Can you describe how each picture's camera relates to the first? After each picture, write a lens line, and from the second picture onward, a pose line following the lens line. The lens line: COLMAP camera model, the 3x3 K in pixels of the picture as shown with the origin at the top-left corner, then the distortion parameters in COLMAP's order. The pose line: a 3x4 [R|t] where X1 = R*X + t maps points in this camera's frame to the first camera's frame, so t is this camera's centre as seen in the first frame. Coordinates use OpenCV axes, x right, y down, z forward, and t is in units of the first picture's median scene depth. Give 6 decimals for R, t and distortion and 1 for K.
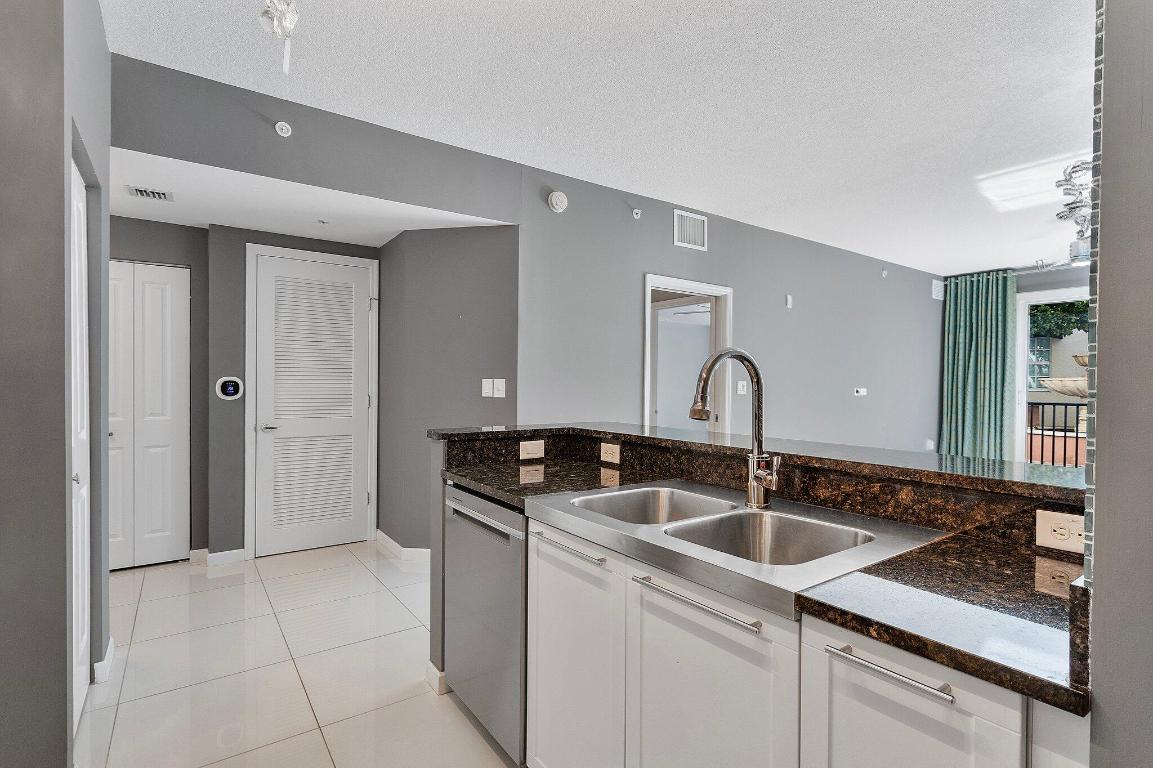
lens RADIAL K [[554.4, 0, 576.5], [0, 554.4, 384.0], [0, 0, 1]] dist [0.001444, -0.000069]
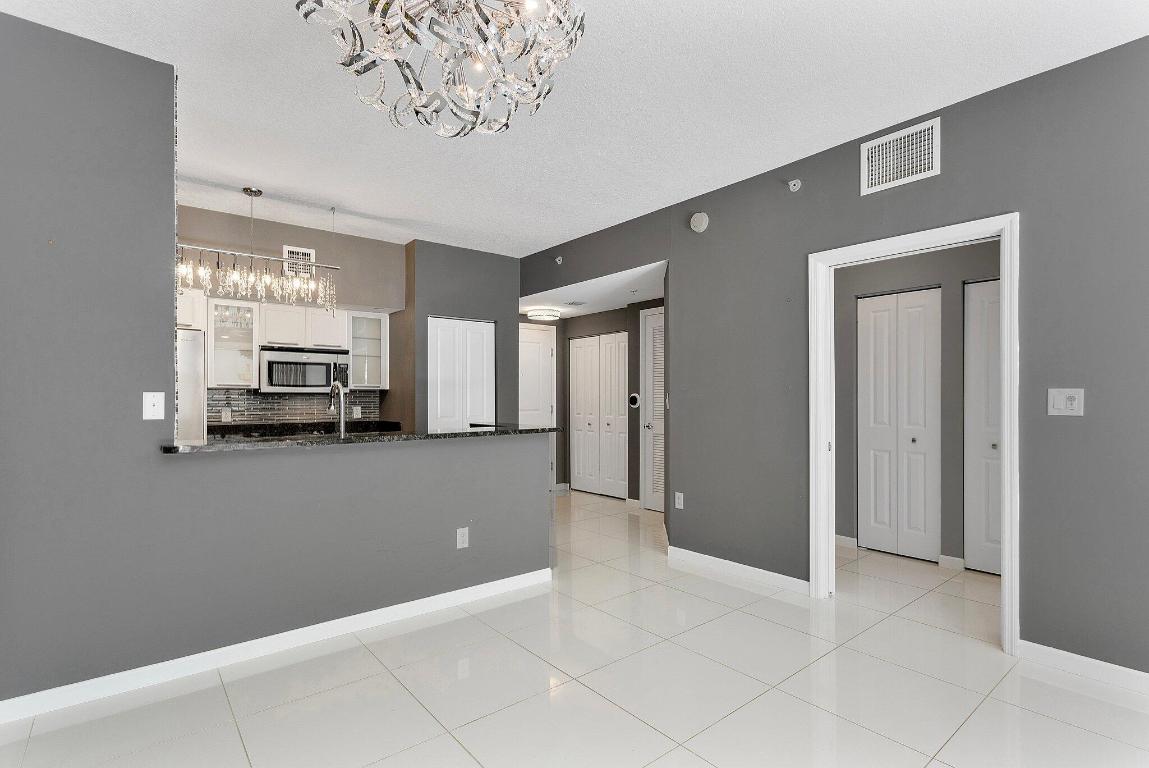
lens RADIAL K [[552.5, 0, 574.5], [0, 552.5, 384.0], [0, 0, 1]] dist [0.001444, -0.000069]
pose [[0.065104, -0.028889, -0.997460, 0.982643], [0.000690, 0.999582, -0.028905, 0.005803], [0.997878, 0.001193, 0.065096, 0.699072]]
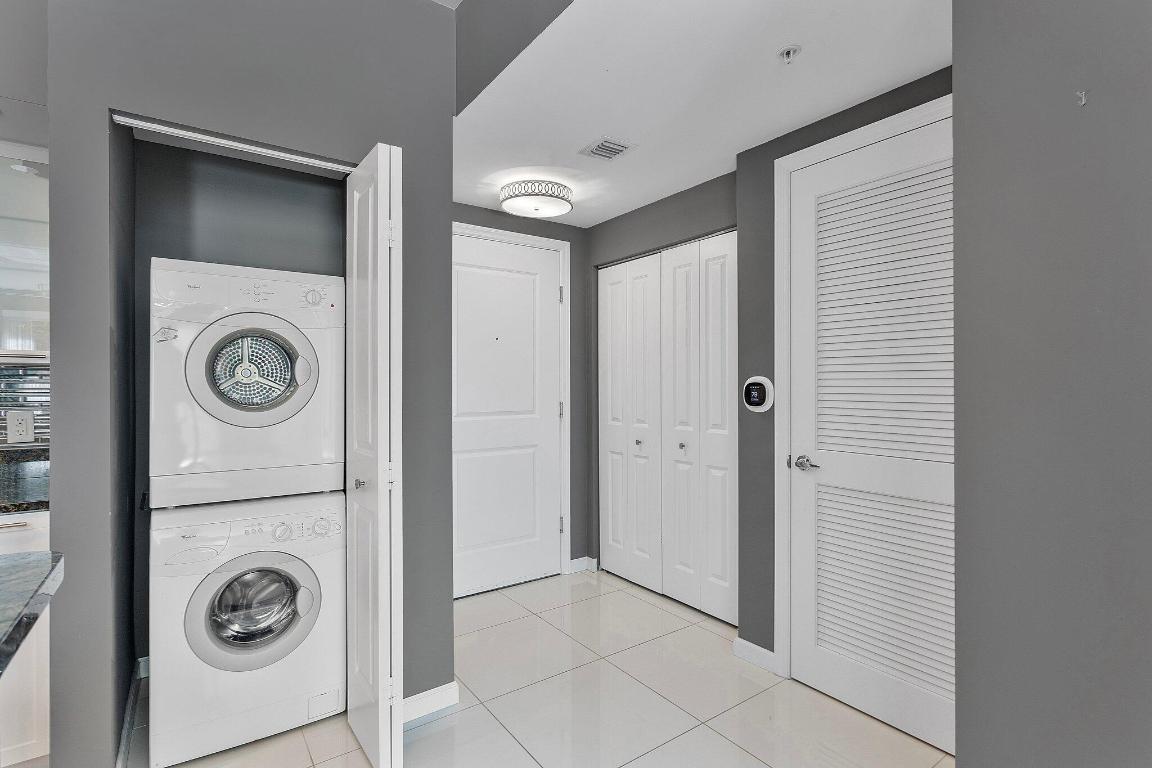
lens RADIAL K [[553.9, 0, 576.0], [0, 553.9, 384.0], [0, 0, 1]] dist [0.001444, -0.000069]
pose [[0.005616, -0.009932, -0.999935, 0.020051], [0.000706, 0.999950, -0.009928, 0.002323], [0.999984, -0.000651, 0.005623, 0.764494]]
